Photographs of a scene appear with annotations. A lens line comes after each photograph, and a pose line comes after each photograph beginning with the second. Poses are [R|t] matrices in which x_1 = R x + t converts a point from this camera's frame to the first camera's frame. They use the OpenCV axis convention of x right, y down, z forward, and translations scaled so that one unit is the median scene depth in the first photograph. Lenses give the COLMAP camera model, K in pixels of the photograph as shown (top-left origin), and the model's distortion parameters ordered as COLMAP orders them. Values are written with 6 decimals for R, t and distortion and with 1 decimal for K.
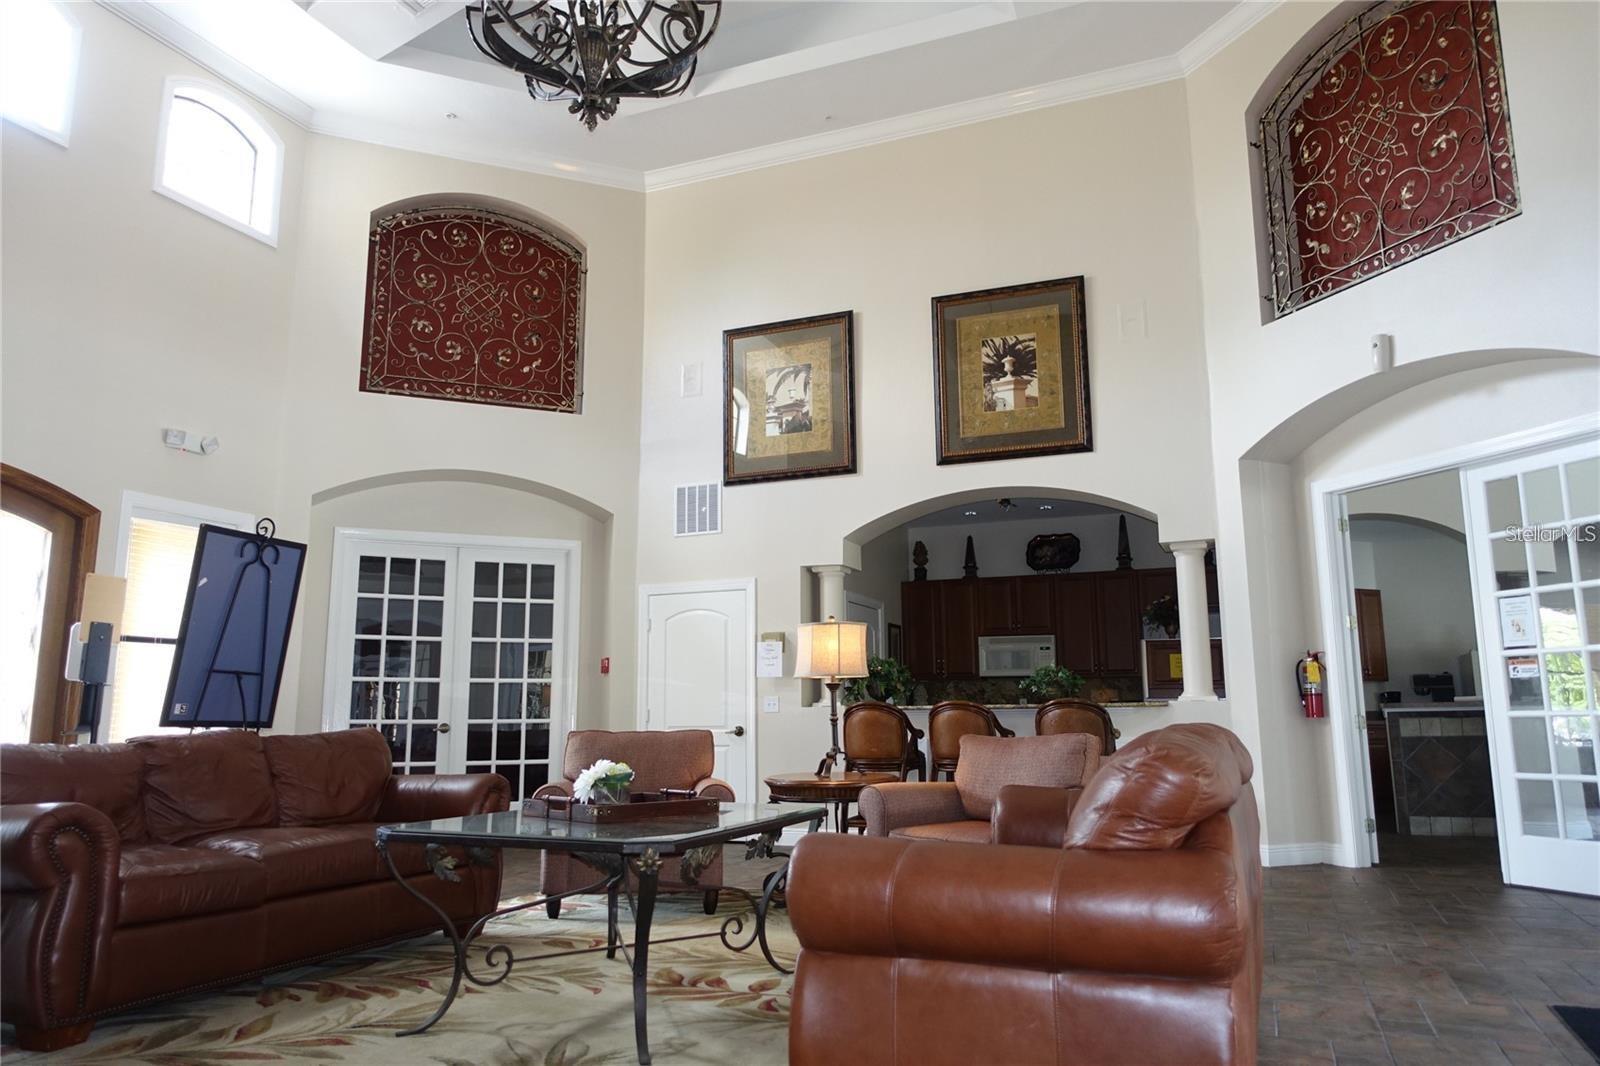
lens RADIAL K [[1113.0, 0, 801.5], [0, 1113.0, 534.3], [0, 0, 1]] dist [-0.003874, -0.000977]
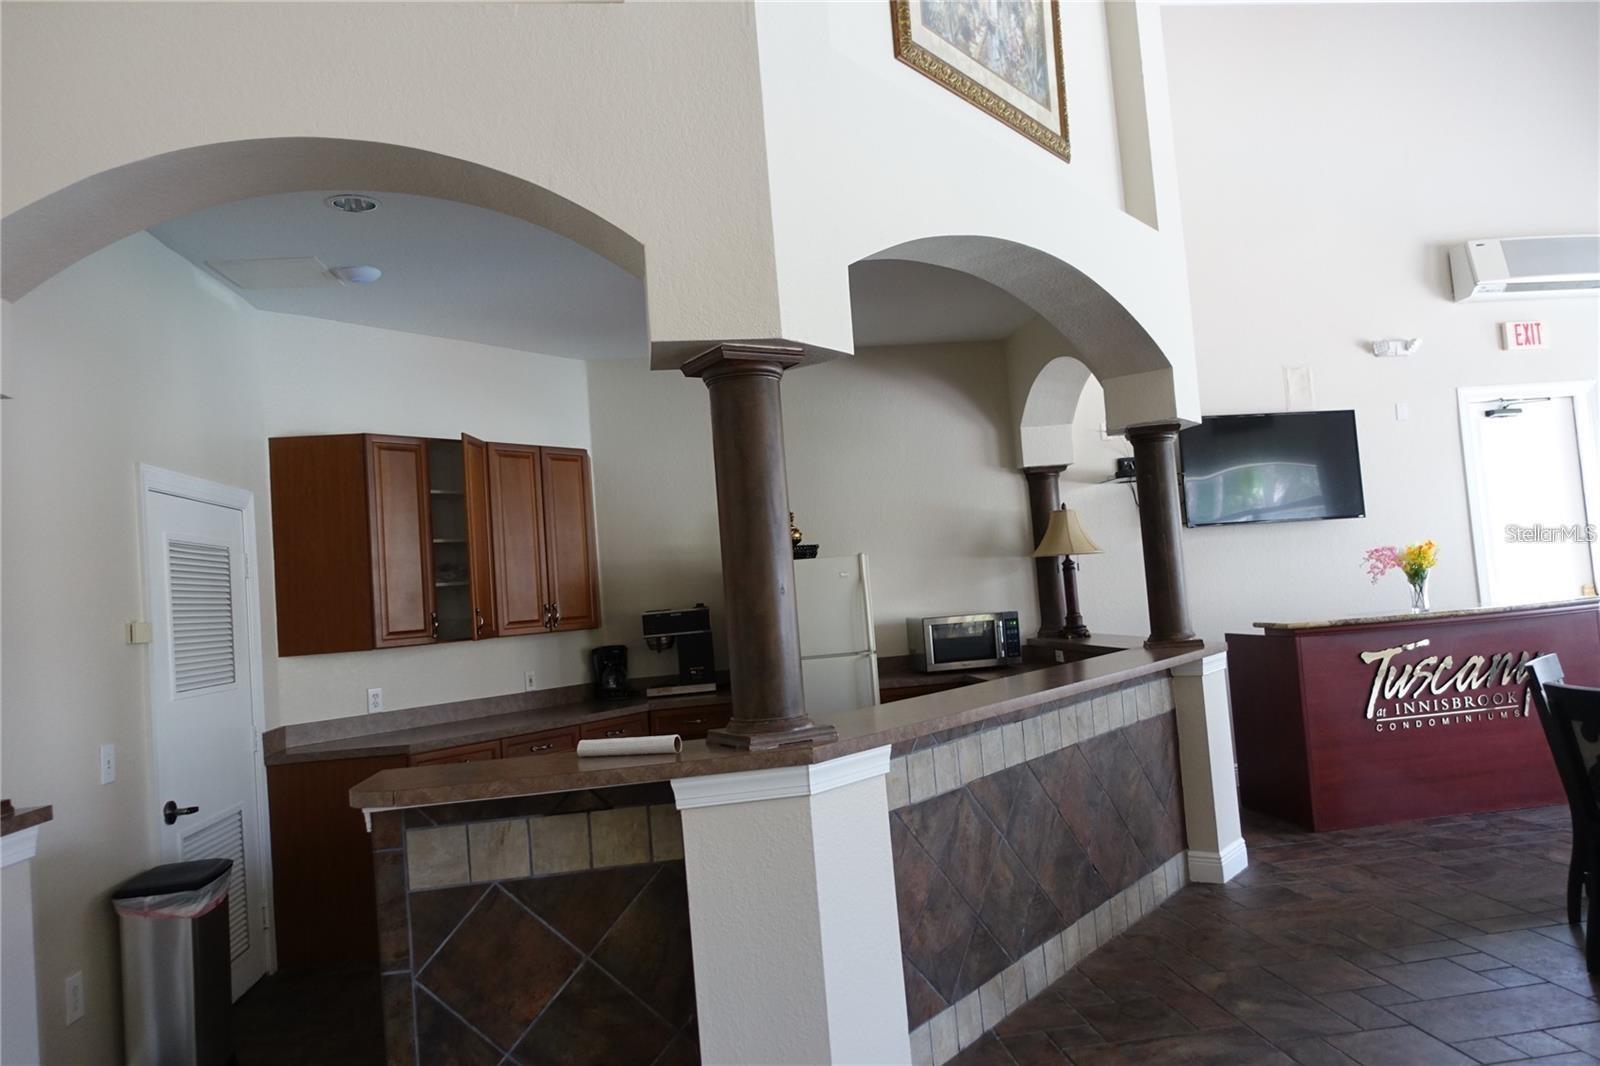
lens RADIAL K [[1113.0, 0, 802.1], [0, 1113.0, 532.9], [0, 0, 1]] dist [-0.003874, -0.000977]
pose [[0.879589, -0.030376, 0.474764, 0.493856], [-0.017736, 0.995172, 0.096532, 0.054322], [-0.475404, -0.093329, 0.874803, 0.695836]]
